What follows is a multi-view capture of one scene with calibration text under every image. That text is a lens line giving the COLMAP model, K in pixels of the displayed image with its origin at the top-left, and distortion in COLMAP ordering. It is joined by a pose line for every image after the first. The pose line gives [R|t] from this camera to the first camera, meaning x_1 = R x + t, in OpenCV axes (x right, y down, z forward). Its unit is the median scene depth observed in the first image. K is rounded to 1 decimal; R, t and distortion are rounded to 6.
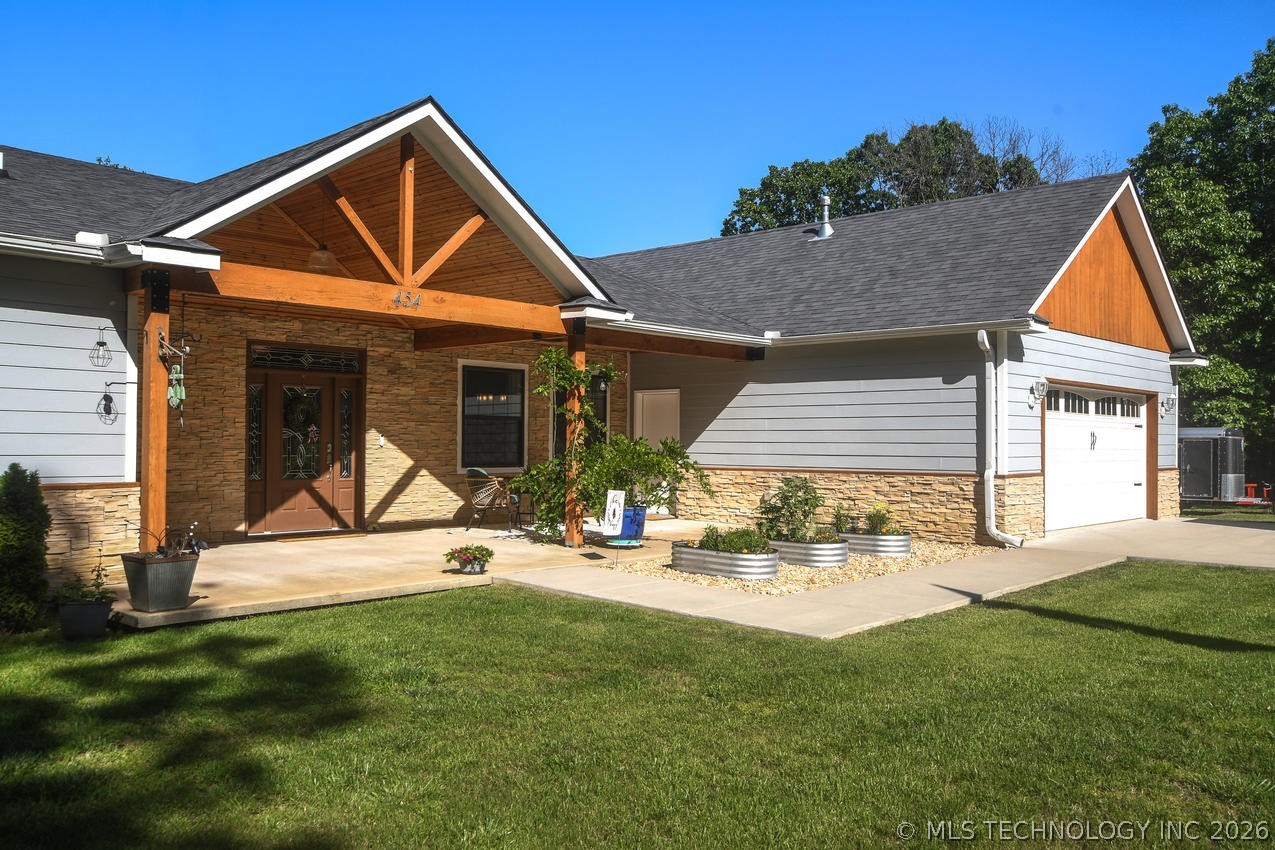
lens RADIAL K [[944.8, 0, 609.9], [0, 944.8, 423.7], [0, 0, 1]] dist [-0.003575, 0.005357]
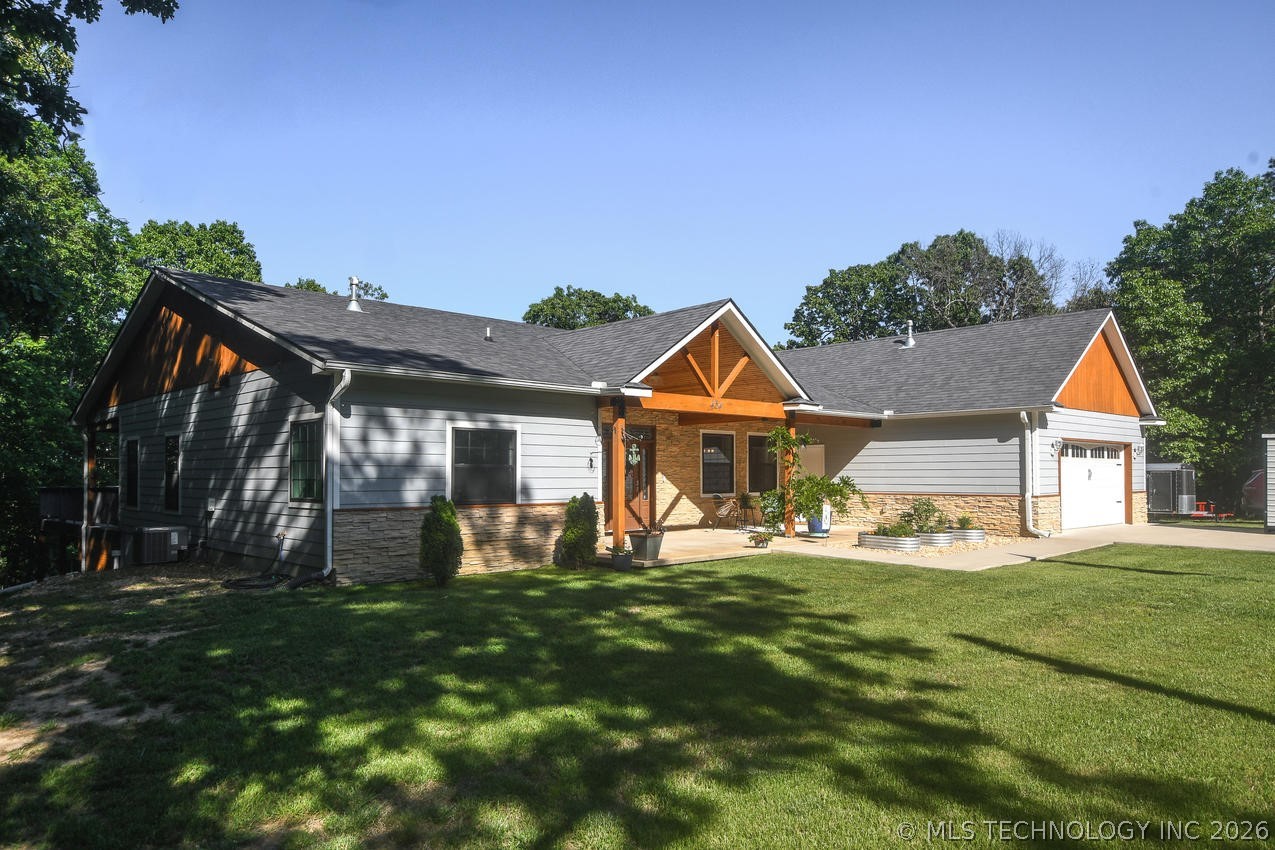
lens RADIAL K [[755.1, 0, 636.6], [0, 755.1, 455.4], [0, 0, 1]] dist [0.016607, -0.000202]
pose [[0.998519, -0.010450, -0.053385, -0.205504], [0.010126, 0.999929, -0.006350, -0.015125], [0.053447, 0.005800, 0.998554, -0.361809]]
